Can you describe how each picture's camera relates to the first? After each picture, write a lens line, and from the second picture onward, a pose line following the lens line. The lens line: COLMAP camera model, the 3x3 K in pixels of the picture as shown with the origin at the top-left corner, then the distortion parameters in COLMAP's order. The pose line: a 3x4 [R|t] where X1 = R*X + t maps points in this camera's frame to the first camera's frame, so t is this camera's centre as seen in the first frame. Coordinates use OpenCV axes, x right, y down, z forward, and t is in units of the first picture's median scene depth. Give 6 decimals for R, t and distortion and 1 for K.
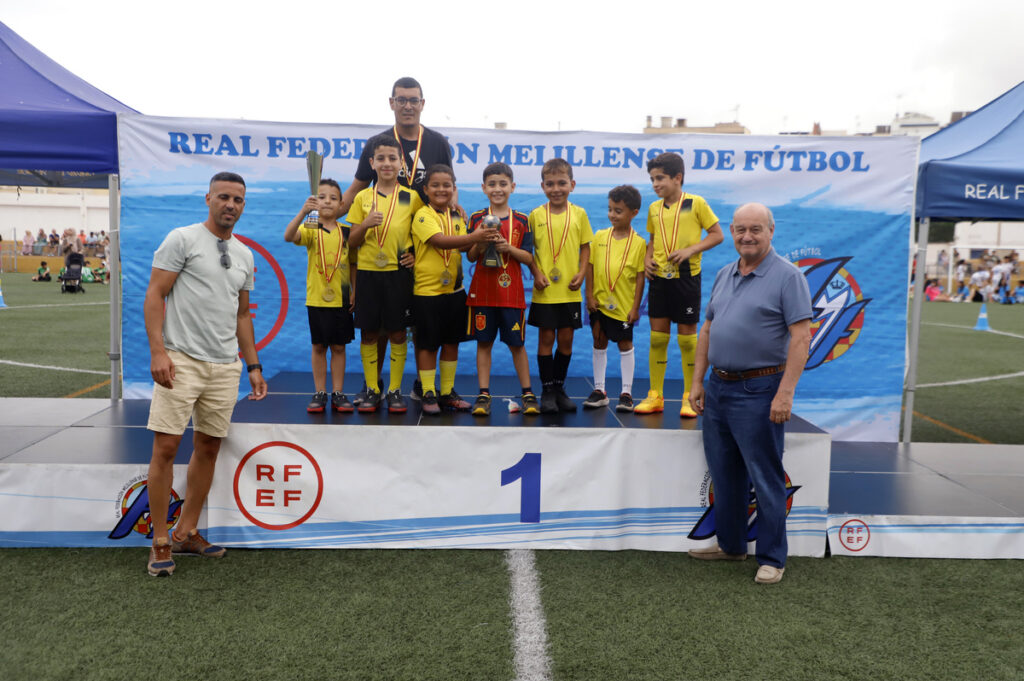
lens RADIAL K [[1141.8, 0, 512.0], [0, 1141.8, 340.5], [0, 0, 1]] dist [0.131581, 0.027825]
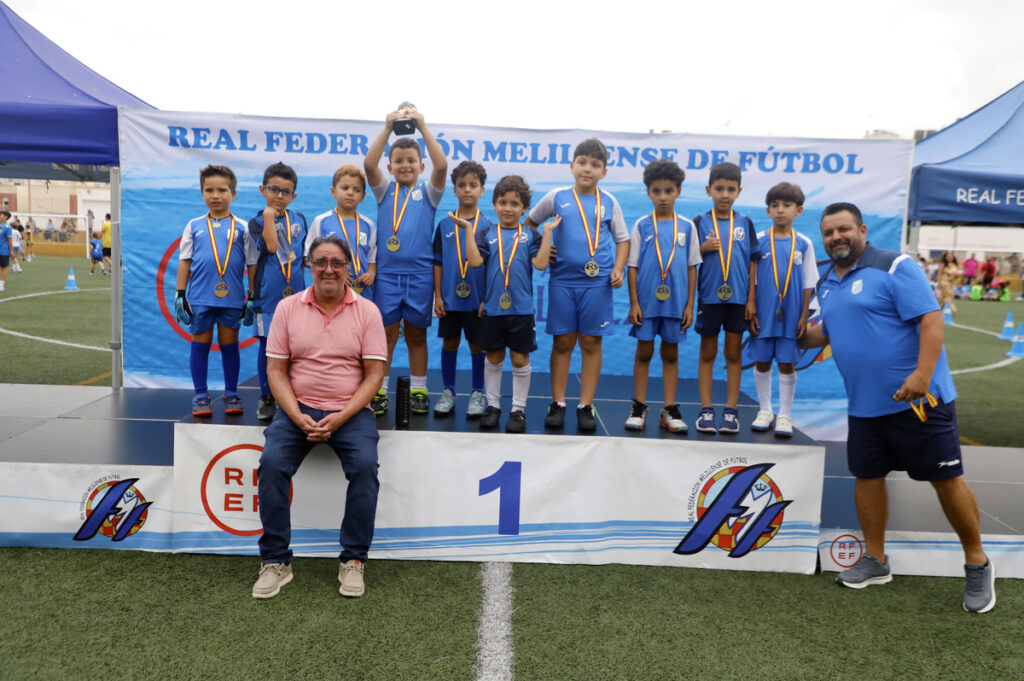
lens RADIAL K [[974.8, 0, 508.8], [0, 974.8, 340.5], [0, 0, 1]] dist [0.038326, 0.076488]
pose [[0.999585, 0.016773, -0.023424, 0.024651], [-0.016303, 0.999665, 0.020125, -0.014083], [0.023754, -0.019735, 0.999523, 0.141312]]
